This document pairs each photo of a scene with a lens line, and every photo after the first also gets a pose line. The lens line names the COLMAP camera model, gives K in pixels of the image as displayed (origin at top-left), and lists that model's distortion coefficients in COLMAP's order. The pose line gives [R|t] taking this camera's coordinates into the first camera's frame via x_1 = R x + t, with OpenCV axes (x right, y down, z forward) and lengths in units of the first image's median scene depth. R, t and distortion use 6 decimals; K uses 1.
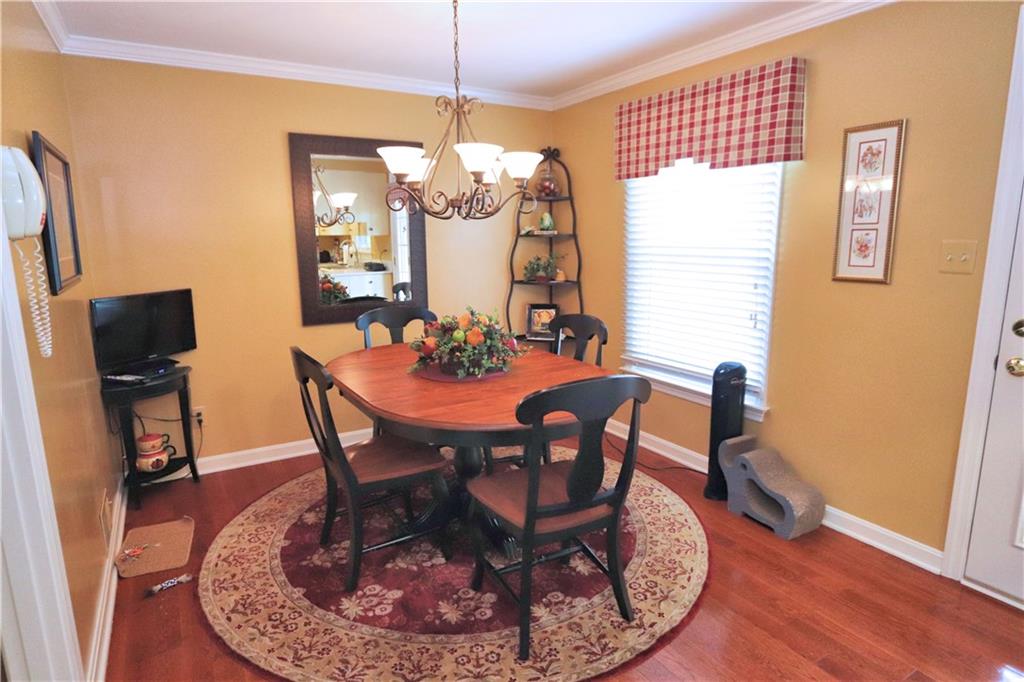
lens RADIAL K [[576.7, 0, 512.5], [0, 576.7, 344.5], [0, 0, 1]] dist [-0.006482, -0.000333]
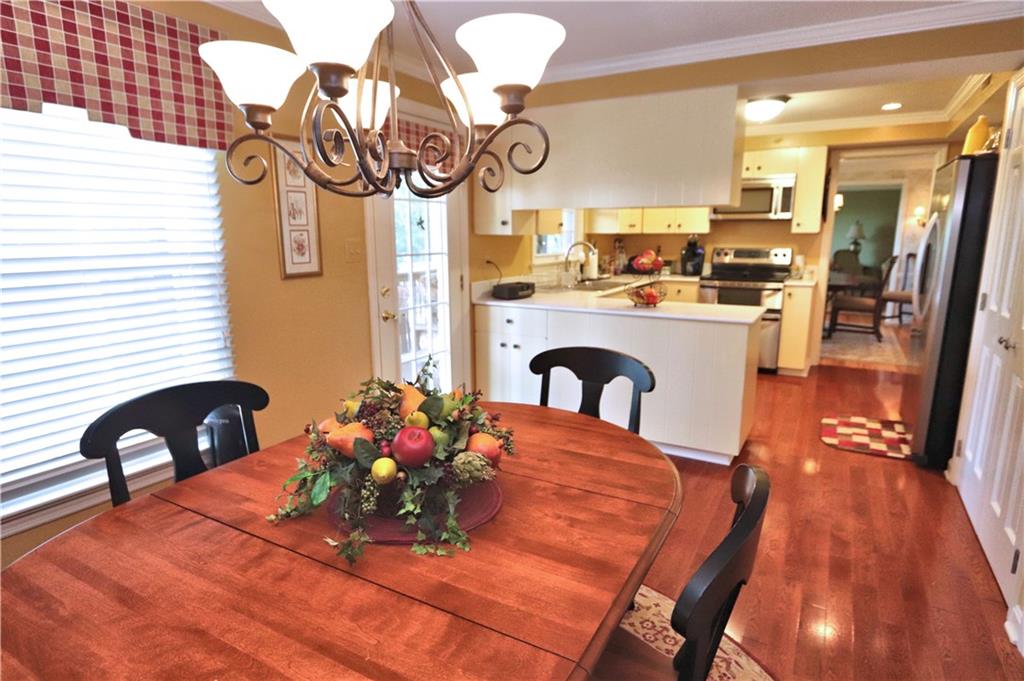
lens RADIAL K [[576.7, 0, 512.5], [0, 576.7, 344.0], [0, 0, 1]] dist [-0.006482, -0.000333]
pose [[-0.496898, -0.154908, 0.853871, -0.571821], [0.174630, 0.945963, 0.273238, -0.220876], [-0.850057, 0.284883, -0.442996, 1.186182]]
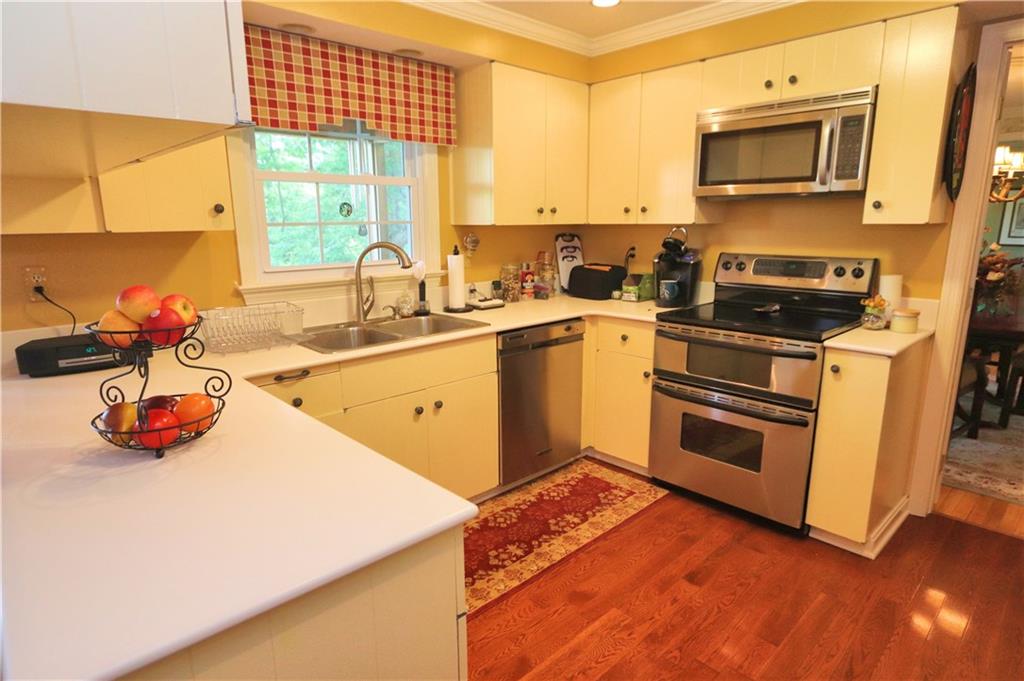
lens RADIAL K [[576.7, 0, 512.5], [0, 576.7, 344.0], [0, 0, 1]] dist [-0.006482, -0.000333]
pose [[-0.216441, -0.193169, 0.956995, -0.489995], [0.196711, 0.951499, 0.236549, -0.188157], [-0.956273, 0.239450, -0.167944, 1.013922]]
